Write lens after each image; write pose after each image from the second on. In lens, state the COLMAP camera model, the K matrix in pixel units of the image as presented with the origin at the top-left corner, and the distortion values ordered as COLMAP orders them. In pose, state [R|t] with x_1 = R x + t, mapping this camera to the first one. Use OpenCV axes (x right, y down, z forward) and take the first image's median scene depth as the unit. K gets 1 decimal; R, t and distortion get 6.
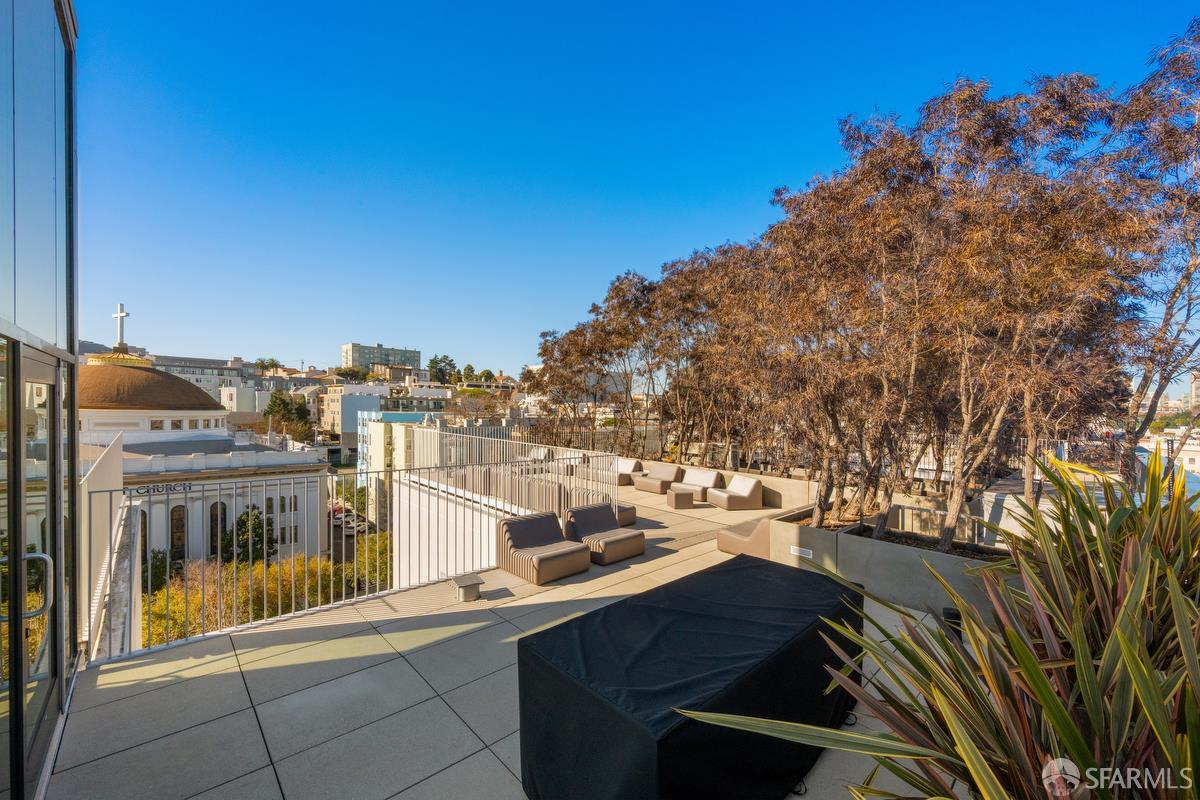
lens RADIAL K [[484.3, 0, 594.4], [0, 484.3, 403.5], [0, 0, 1]] dist [-0.001857, -0.000214]
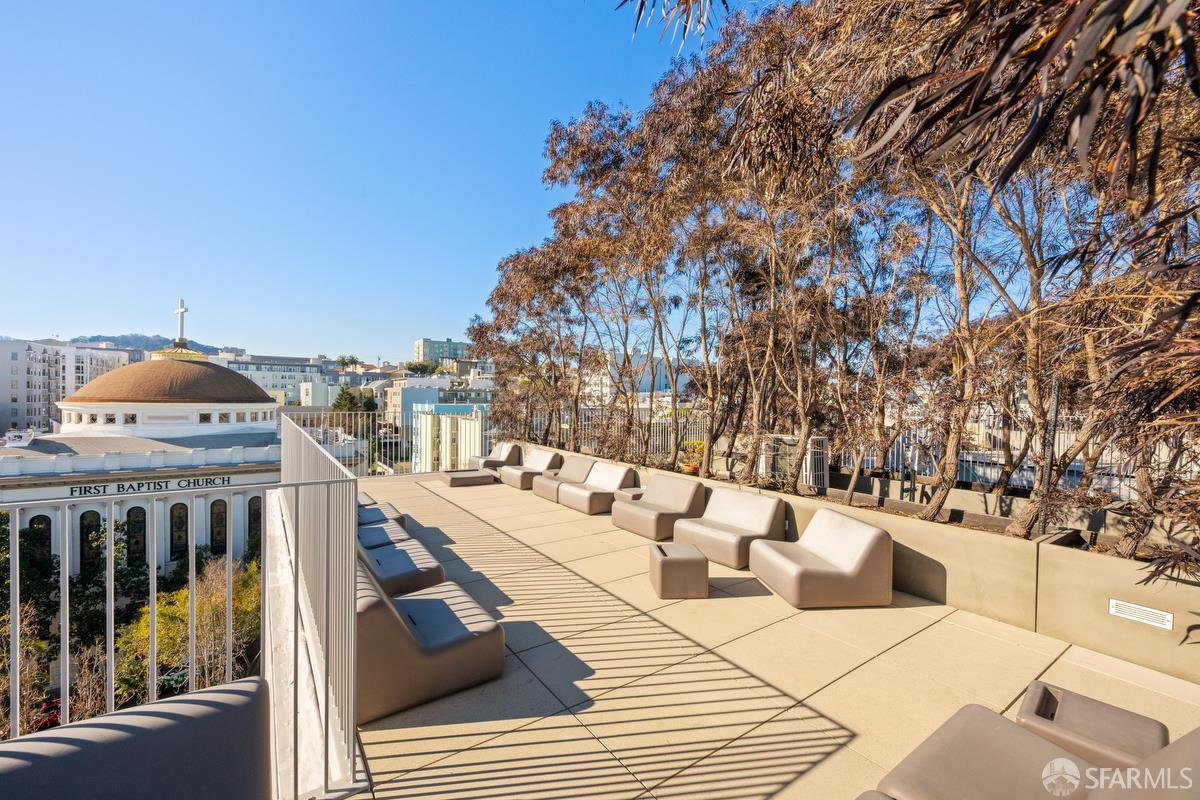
lens RADIAL K [[484.3, 0, 594.4], [0, 484.3, 403.5], [0, 0, 1]] dist [-0.001857, -0.000214]
pose [[0.988228, -0.010618, -0.152617, 0.042768], [0.012848, 0.999824, 0.013635, 0.011977], [0.152446, -0.015435, 0.988191, 0.146072]]
